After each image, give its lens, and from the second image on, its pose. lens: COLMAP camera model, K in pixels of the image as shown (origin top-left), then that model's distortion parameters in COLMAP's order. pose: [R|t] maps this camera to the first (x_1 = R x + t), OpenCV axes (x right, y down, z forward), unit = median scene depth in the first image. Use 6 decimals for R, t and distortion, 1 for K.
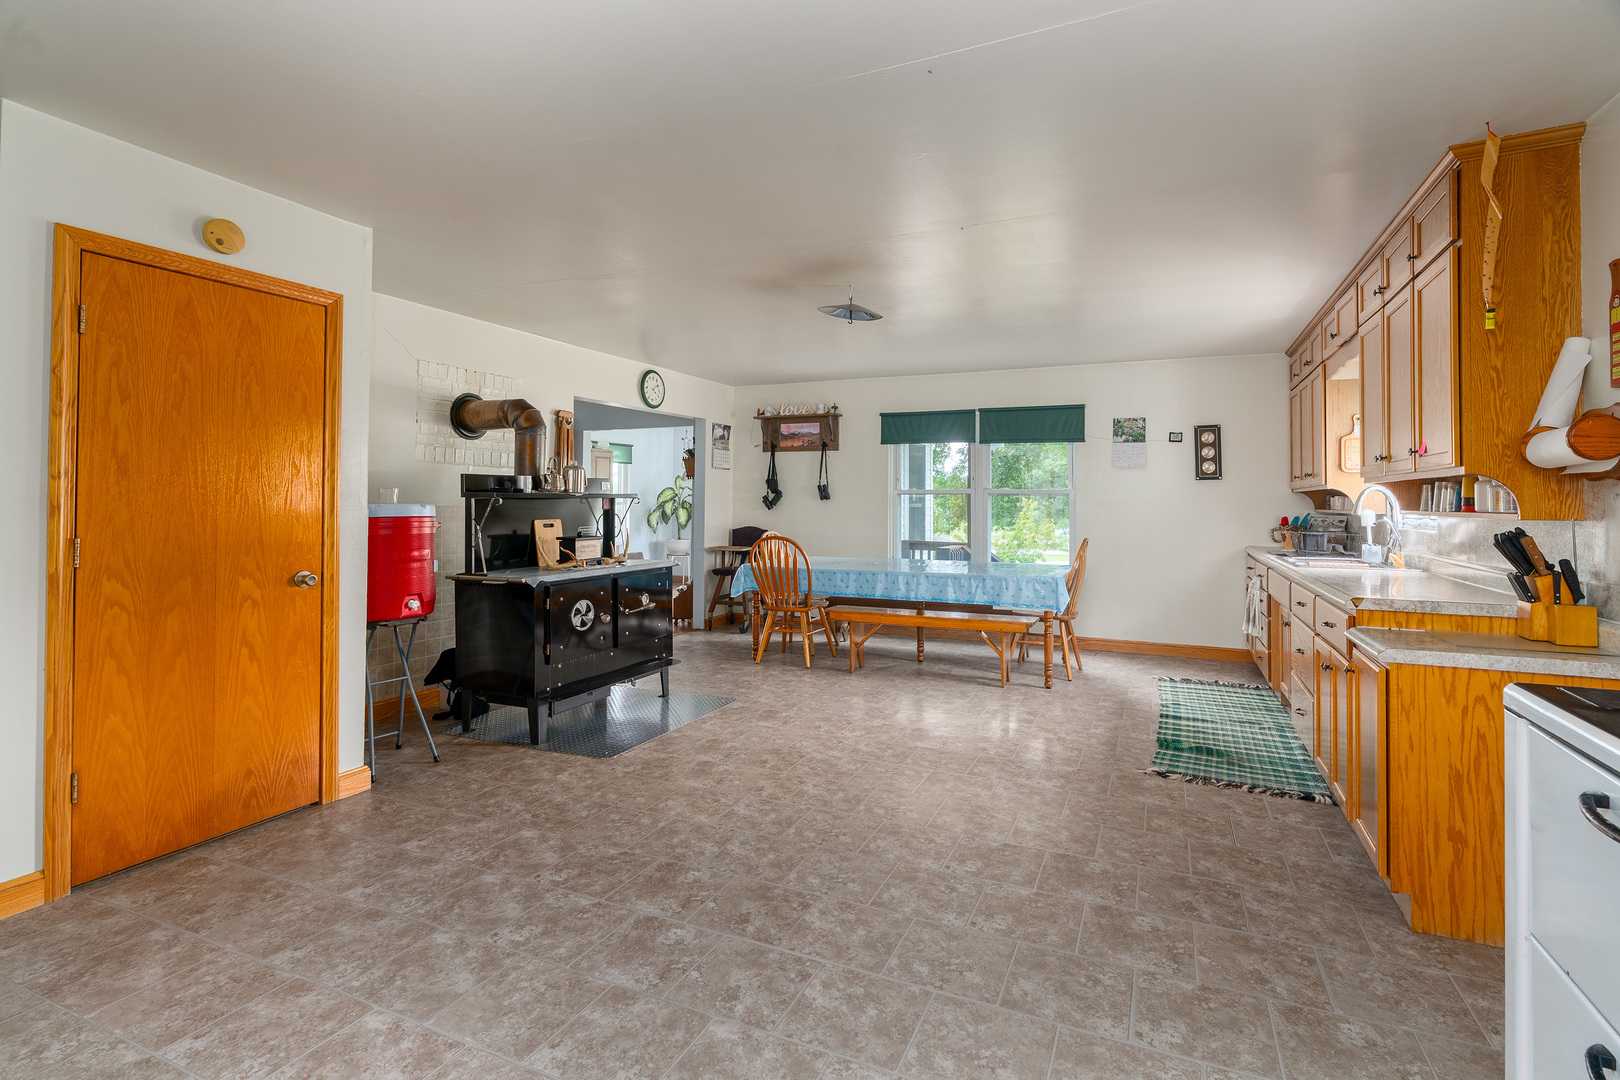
lens RADIAL K [[752.7, 0, 830.9], [0, 752.7, 491.7], [0, 0, 1]] dist [-0.002783, 0.000639]
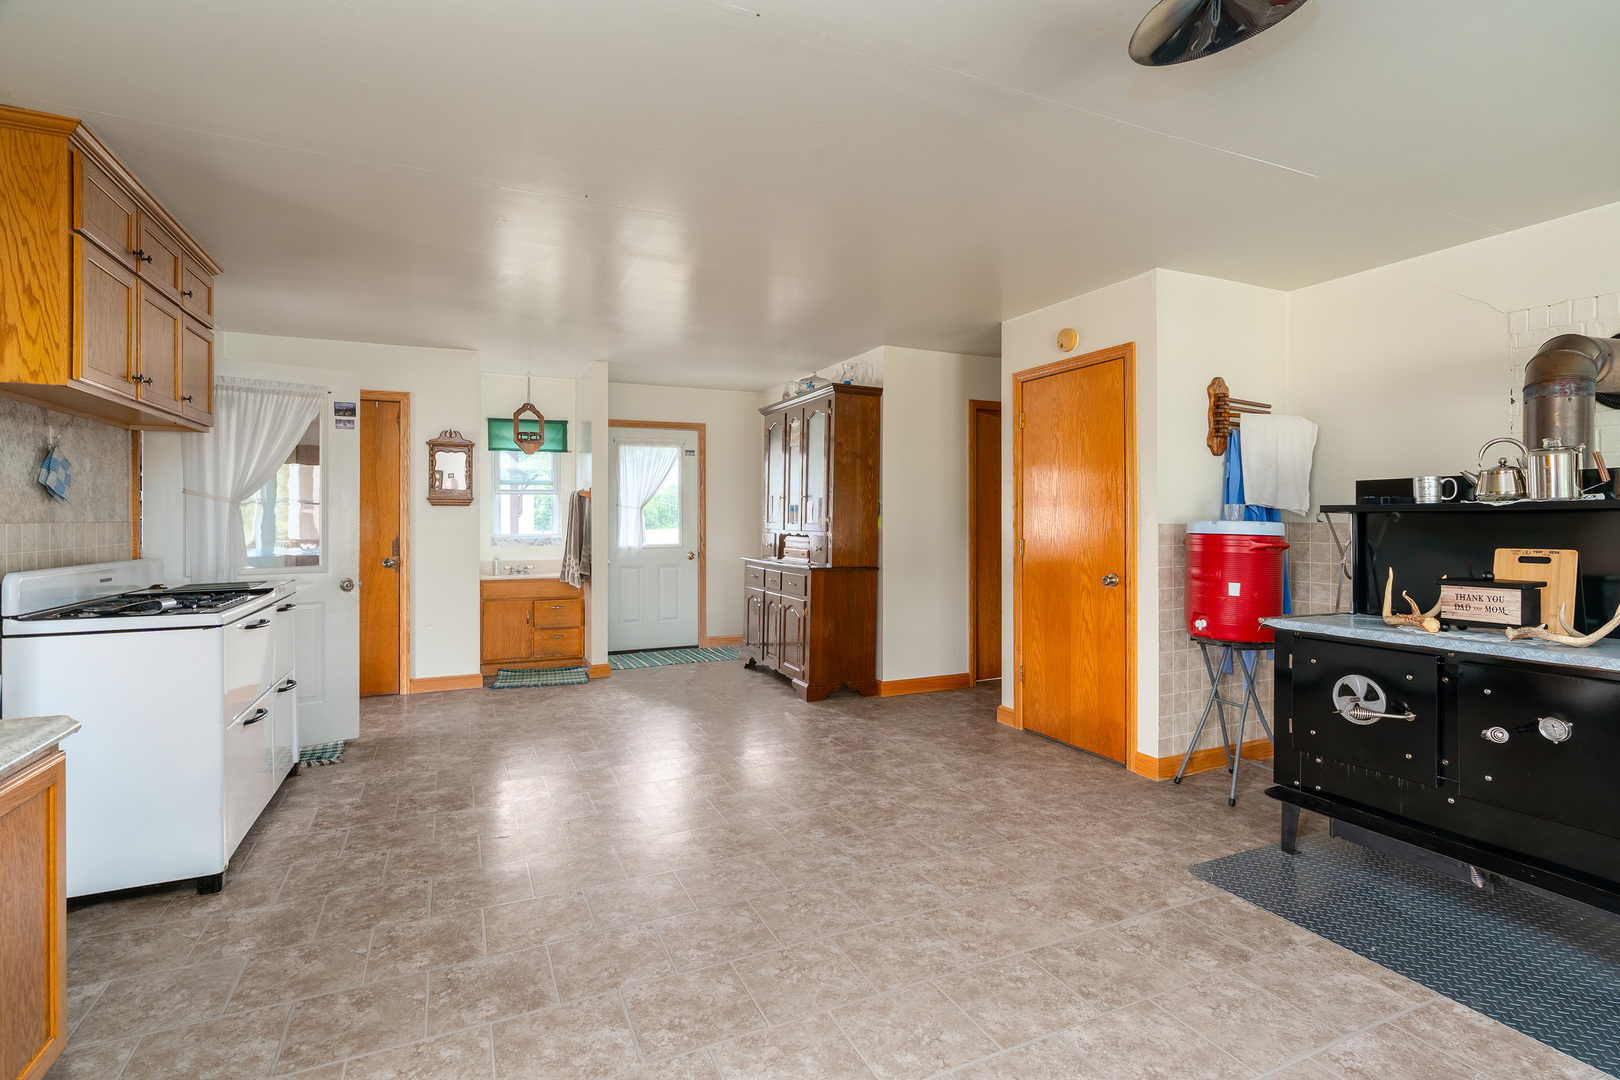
lens RADIAL K [[752.7, 0, 812.5], [0, 752.7, 532.1], [0, 0, 1]] dist [-0.002783, 0.000639]
pose [[-0.650805, 0.008322, -0.759199, 0.605682], [0.010456, 0.999943, 0.001998, 0.028289], [0.759173, -0.006638, -0.650855, 1.493643]]
